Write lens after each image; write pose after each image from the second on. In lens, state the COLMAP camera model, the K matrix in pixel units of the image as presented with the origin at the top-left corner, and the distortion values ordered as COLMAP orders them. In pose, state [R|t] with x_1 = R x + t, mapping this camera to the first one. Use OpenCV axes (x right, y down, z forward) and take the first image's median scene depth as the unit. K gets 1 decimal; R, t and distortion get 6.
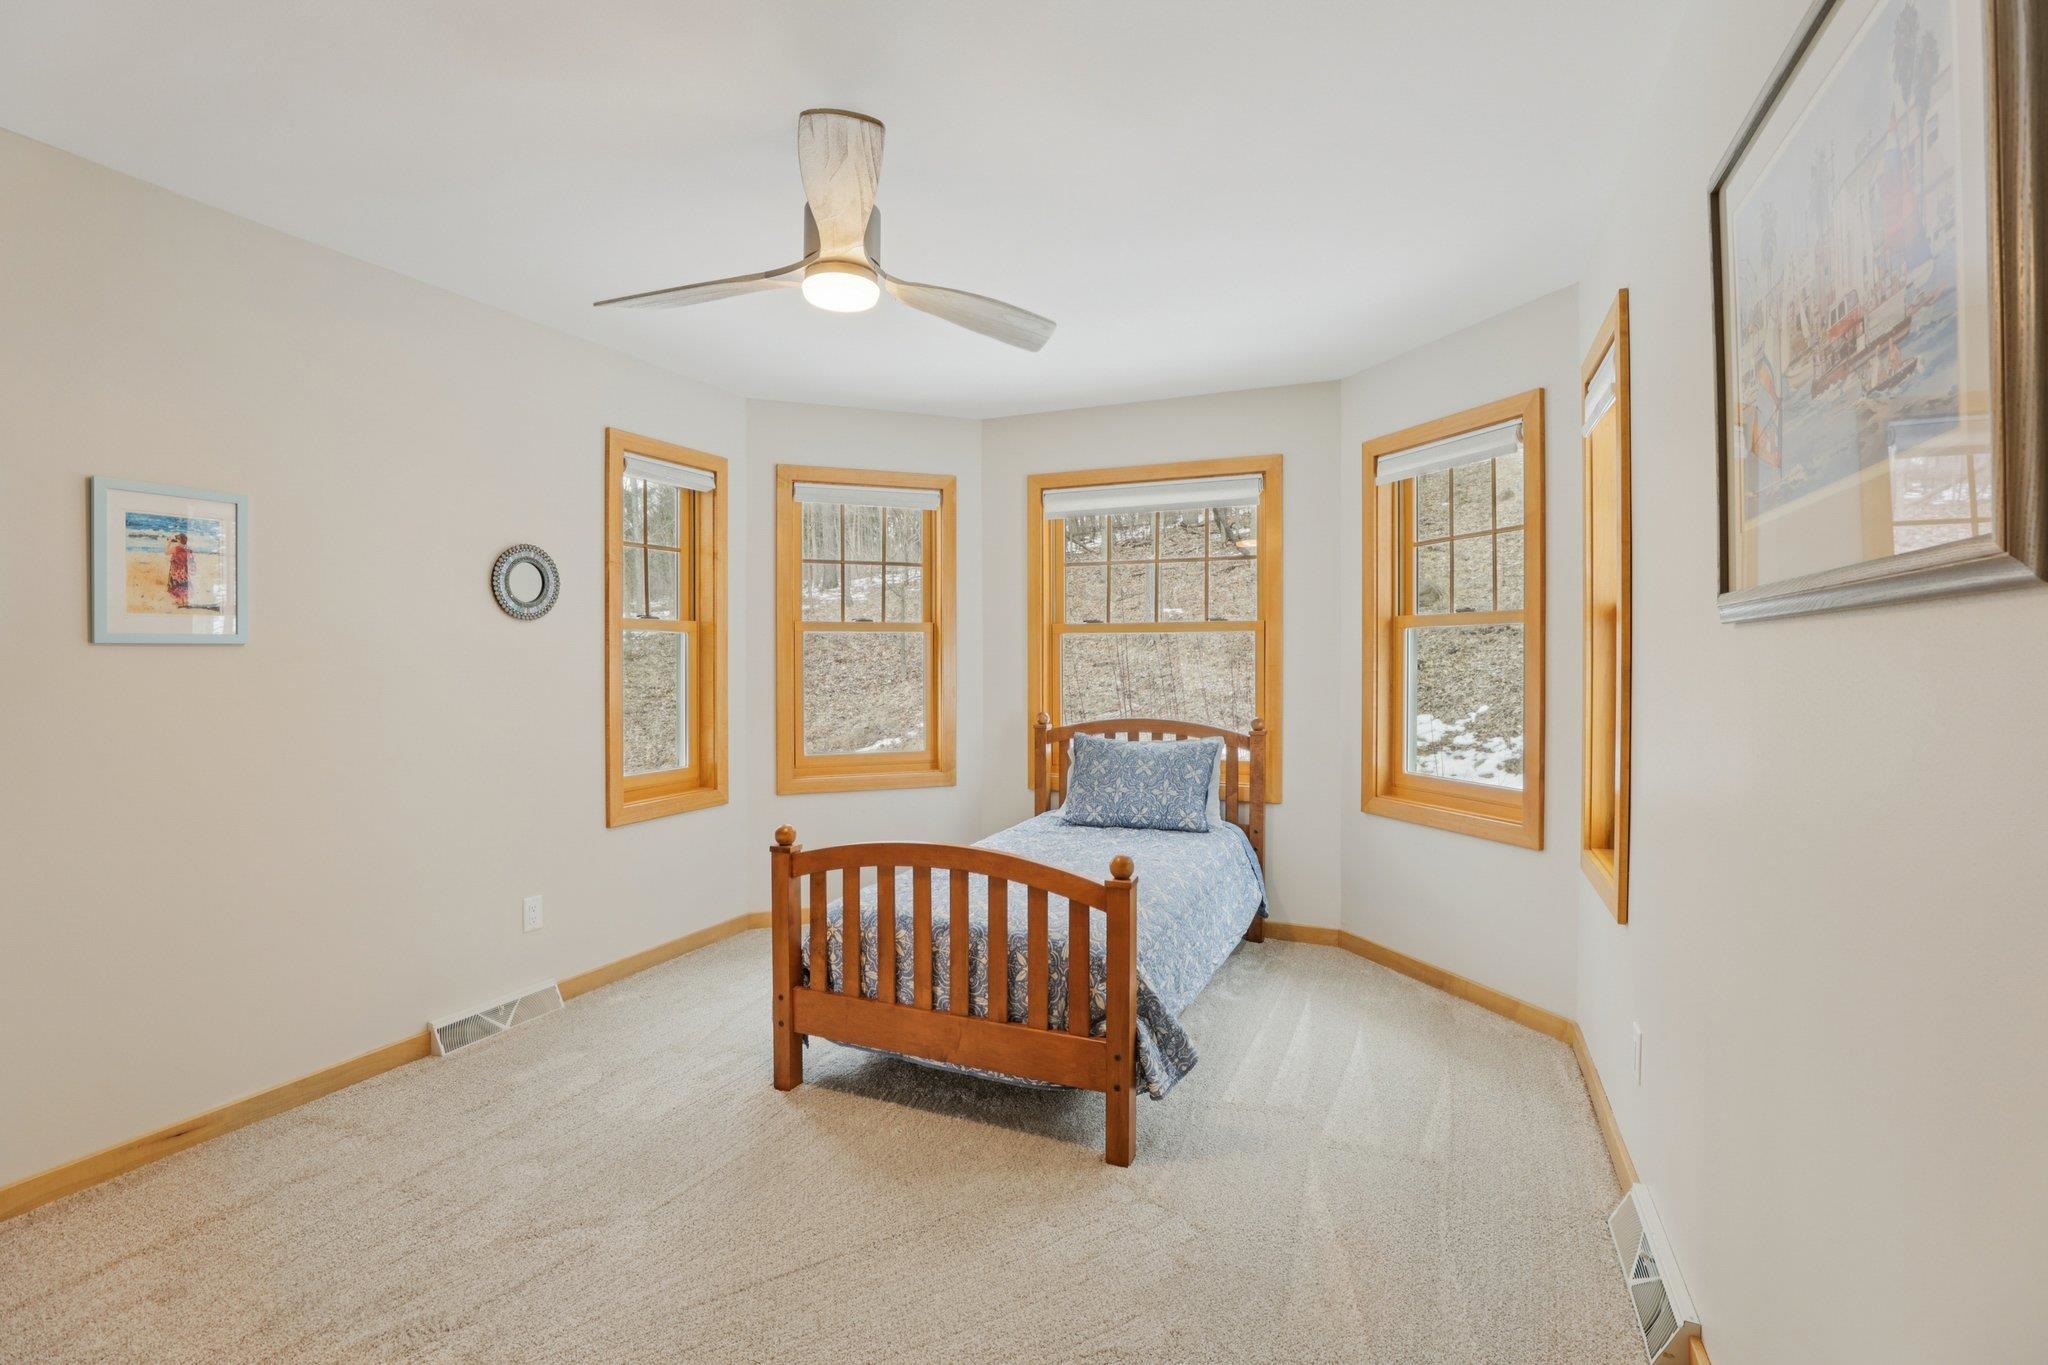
lens RADIAL K [[933.3, 0, 1021.9], [0, 933.3, 668.0], [0, 0, 1]] dist [-0.037733, 0.003540]
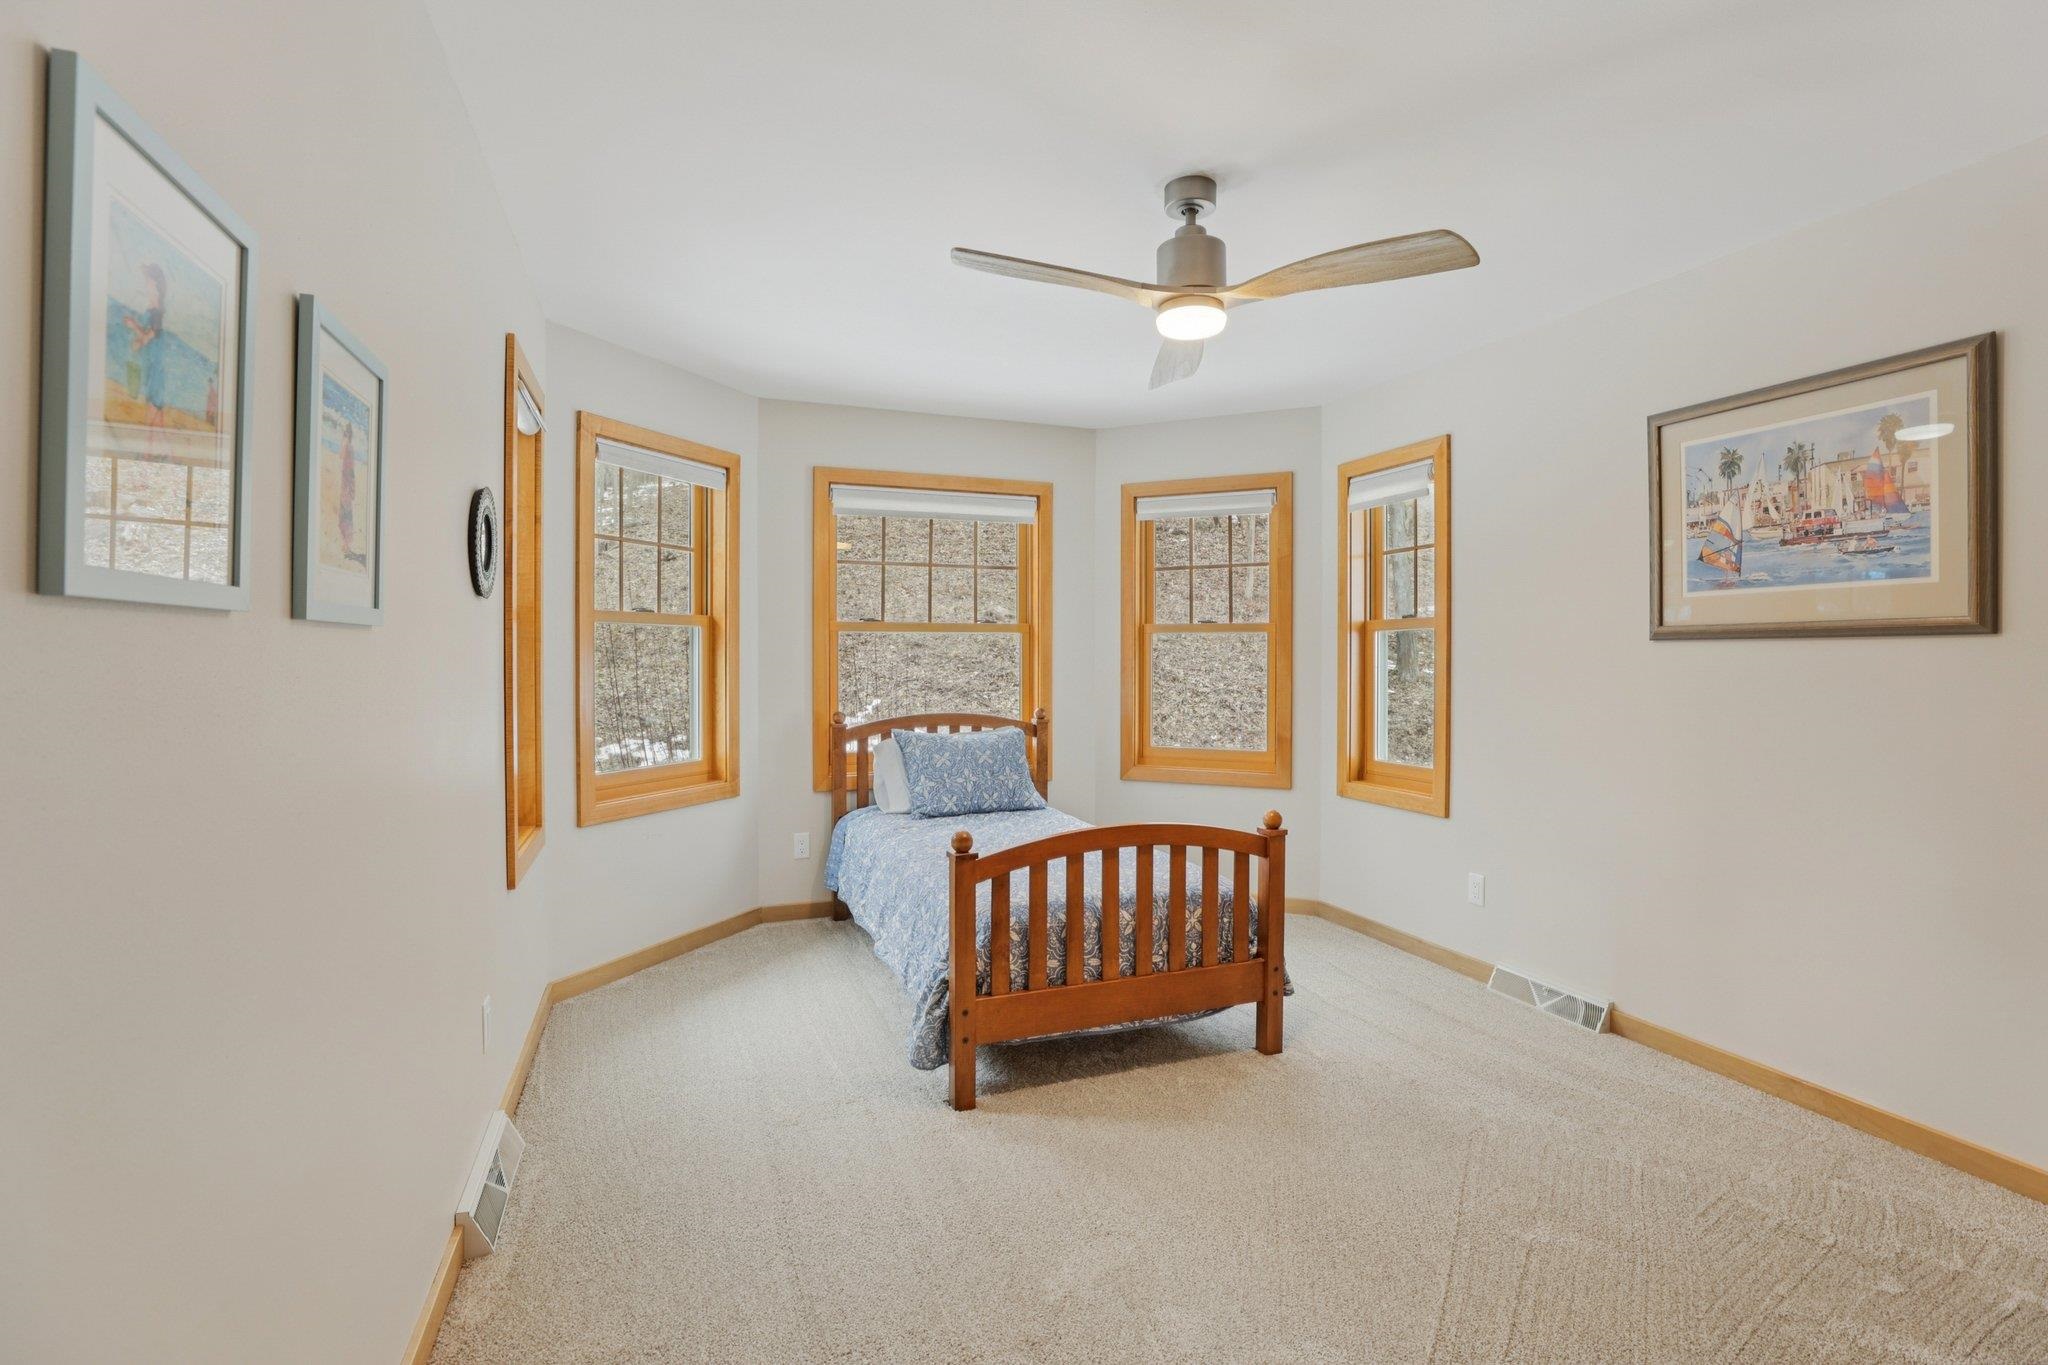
lens RADIAL K [[933.3, 0, 1015.7], [0, 933.3, 673.0], [0, 0, 1]] dist [-0.037733, 0.003540]
pose [[0.712792, -0.009393, 0.701313, -0.614359], [0.005332, 0.999954, 0.007974, 0.000340], [-0.701356, -0.001945, 0.712809, 0.199930]]
